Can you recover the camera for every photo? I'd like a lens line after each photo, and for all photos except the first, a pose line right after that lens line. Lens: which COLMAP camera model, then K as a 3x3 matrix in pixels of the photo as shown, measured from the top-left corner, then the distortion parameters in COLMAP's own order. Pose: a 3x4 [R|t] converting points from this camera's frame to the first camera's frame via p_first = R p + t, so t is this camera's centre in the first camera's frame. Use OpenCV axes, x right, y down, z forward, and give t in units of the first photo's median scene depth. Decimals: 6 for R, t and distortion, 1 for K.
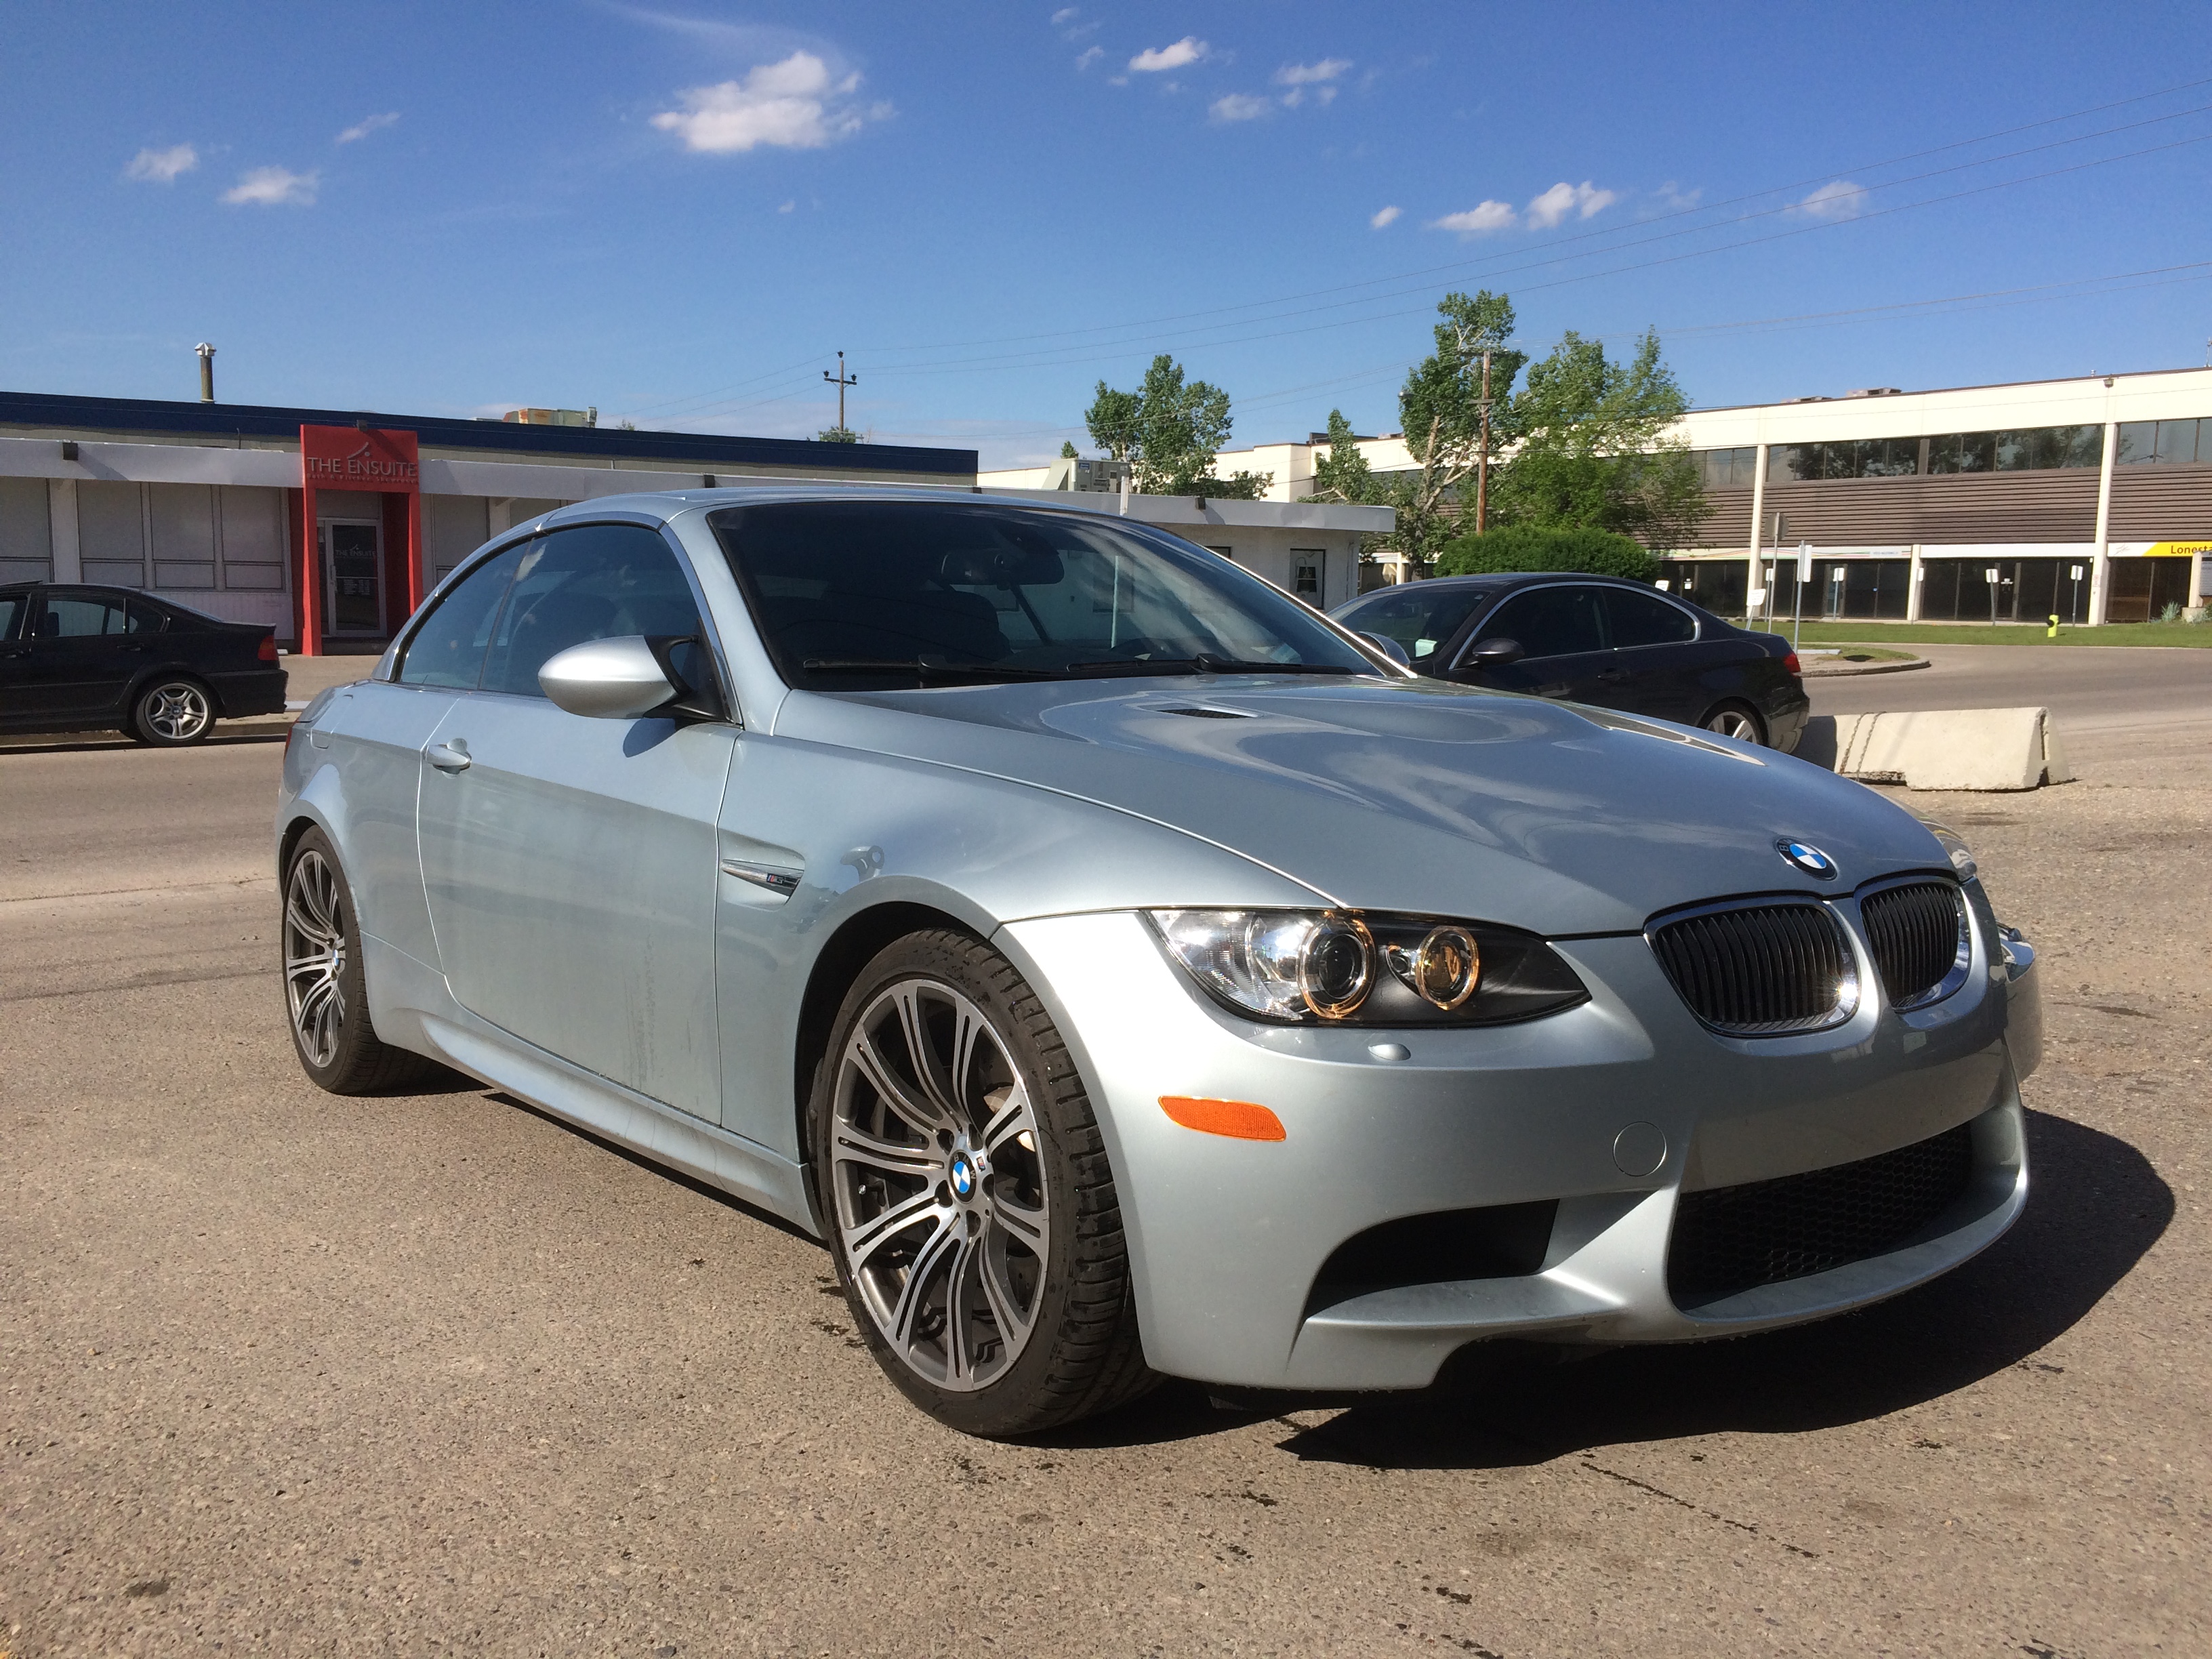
lens RADIAL K [[2141.2, 0, 1075.5], [0, 2141.2, 764.2], [0, 0, 1]] dist [0.127071, -0.210161]
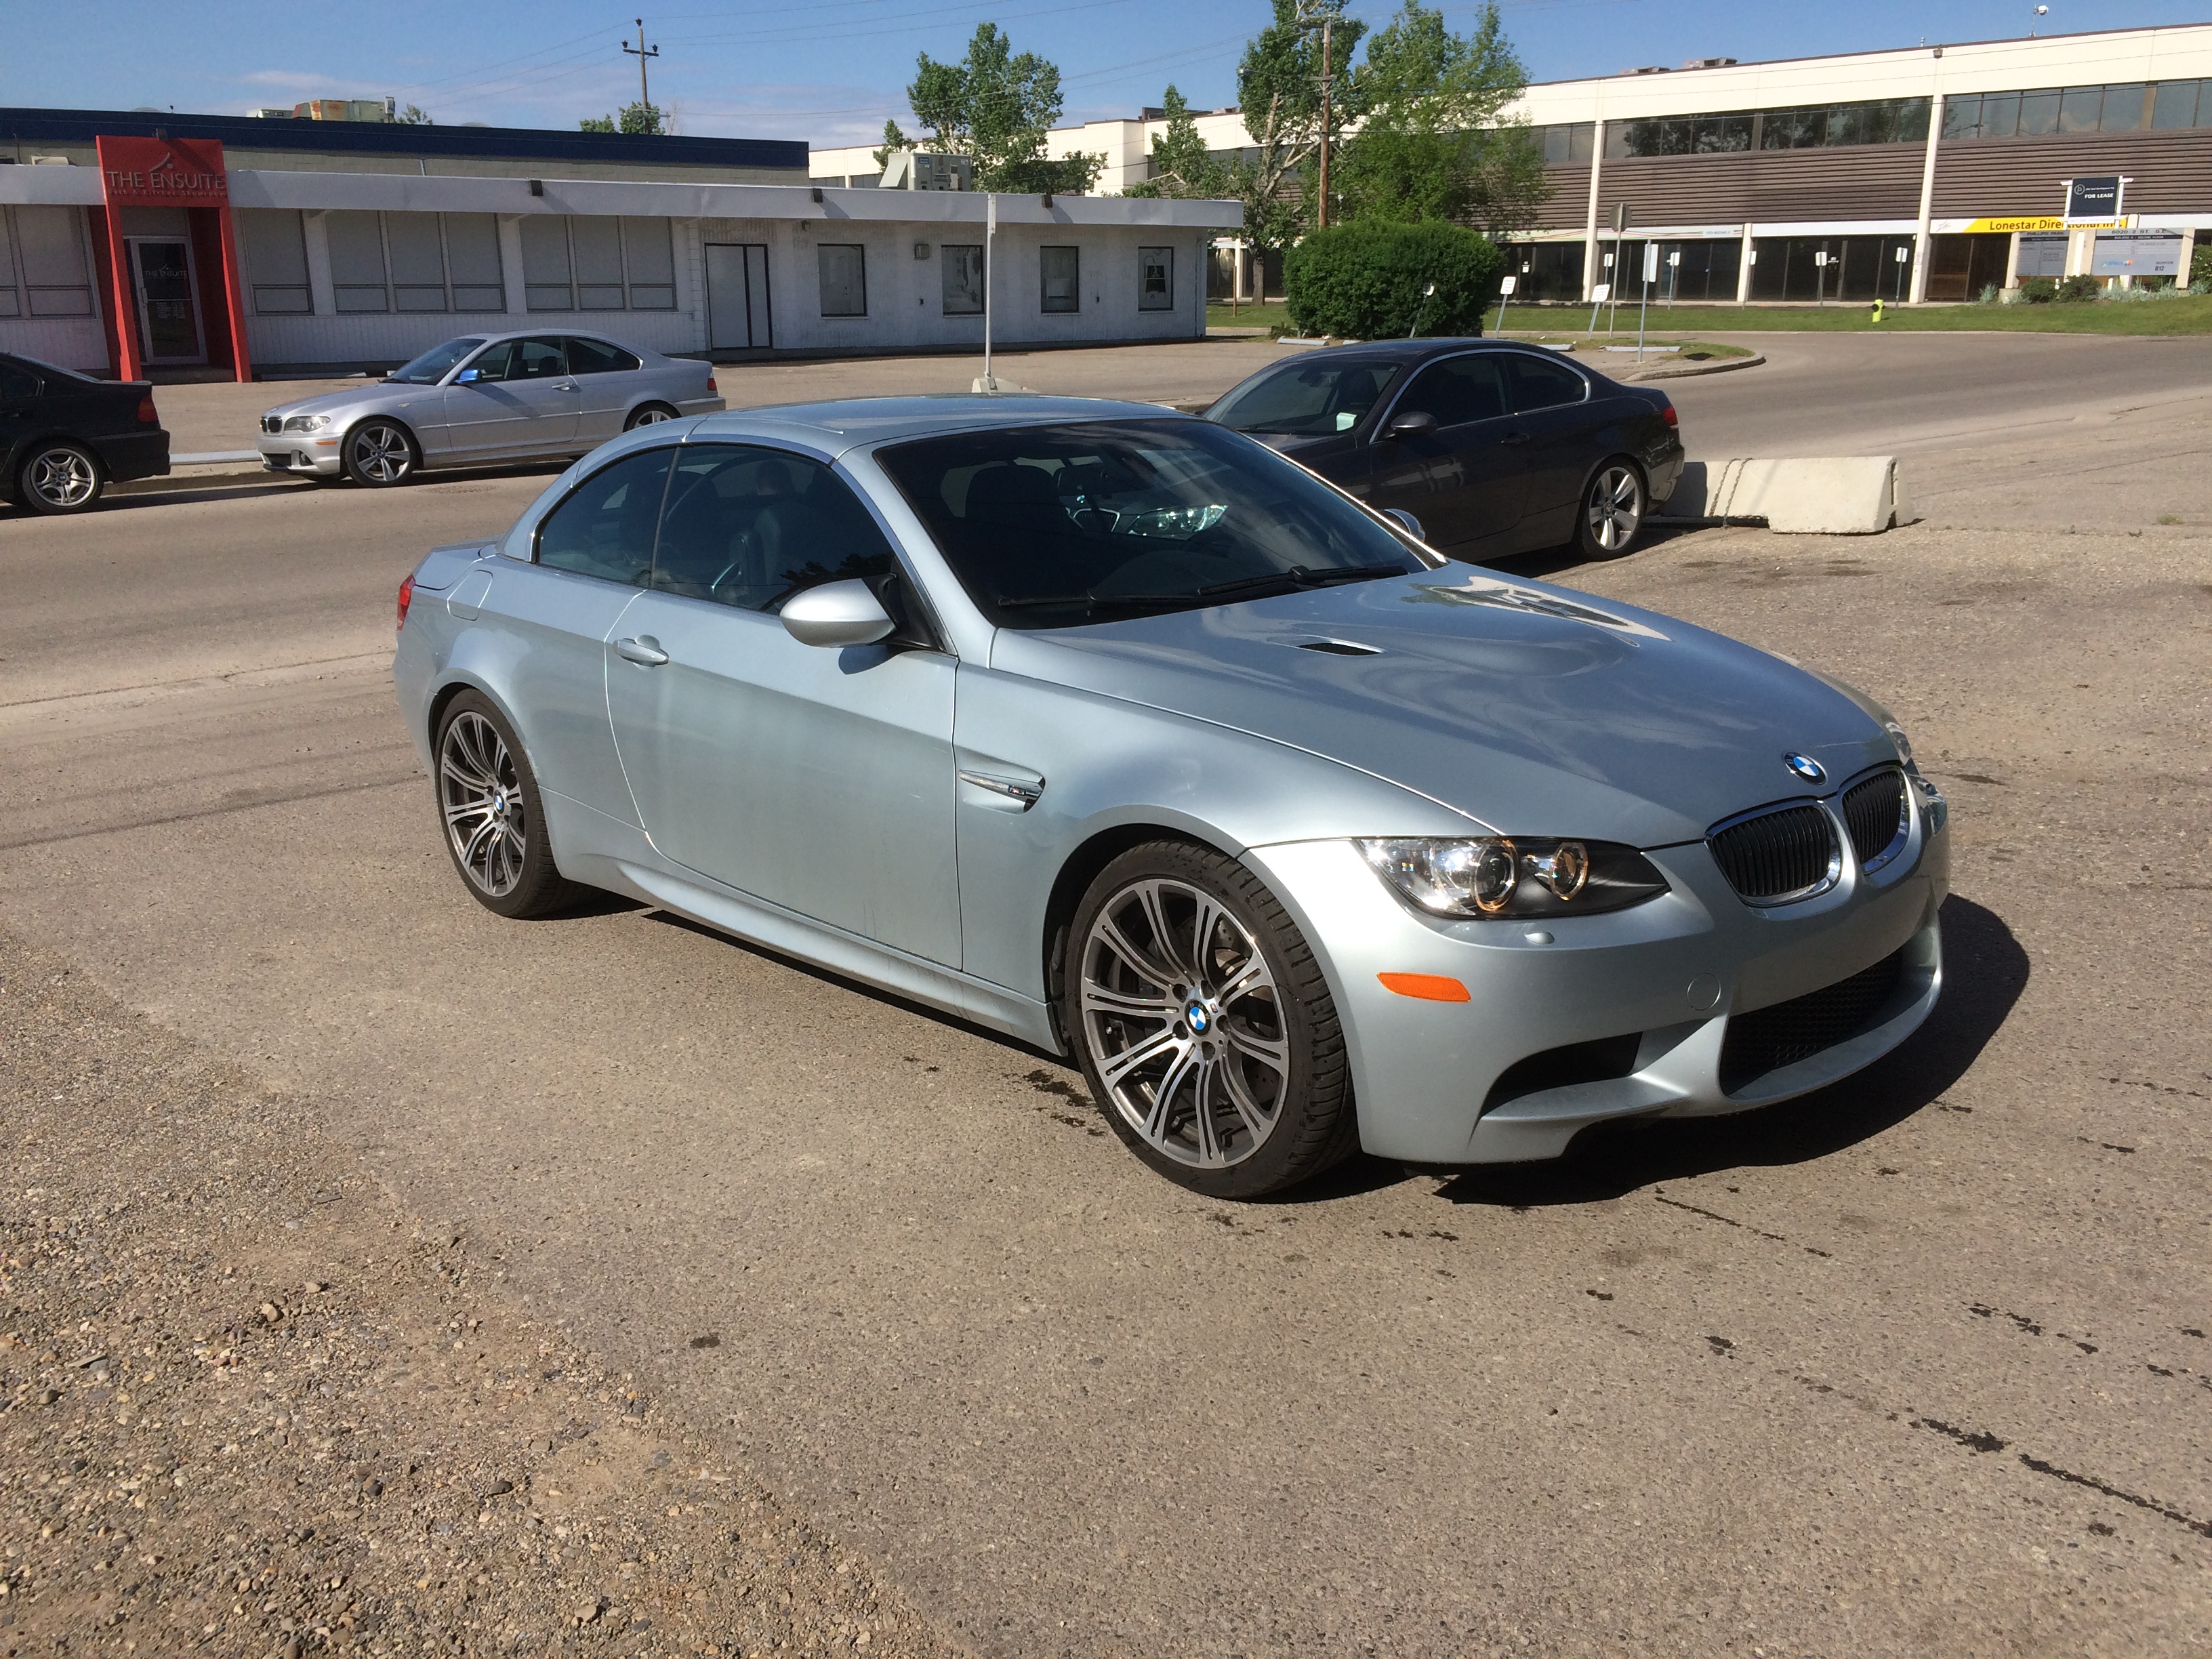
lens RADIAL K [[2144.1, 0, 1106.0], [0, 2144.1, 829.5], [0, 0, 1]] dist [0.132127, -0.215914]
pose [[0.995367, -0.043335, 0.085830, -0.053749], [0.028045, 0.984708, 0.171938, -0.039216], [-0.091968, -0.168734, 0.981362, -0.075146]]
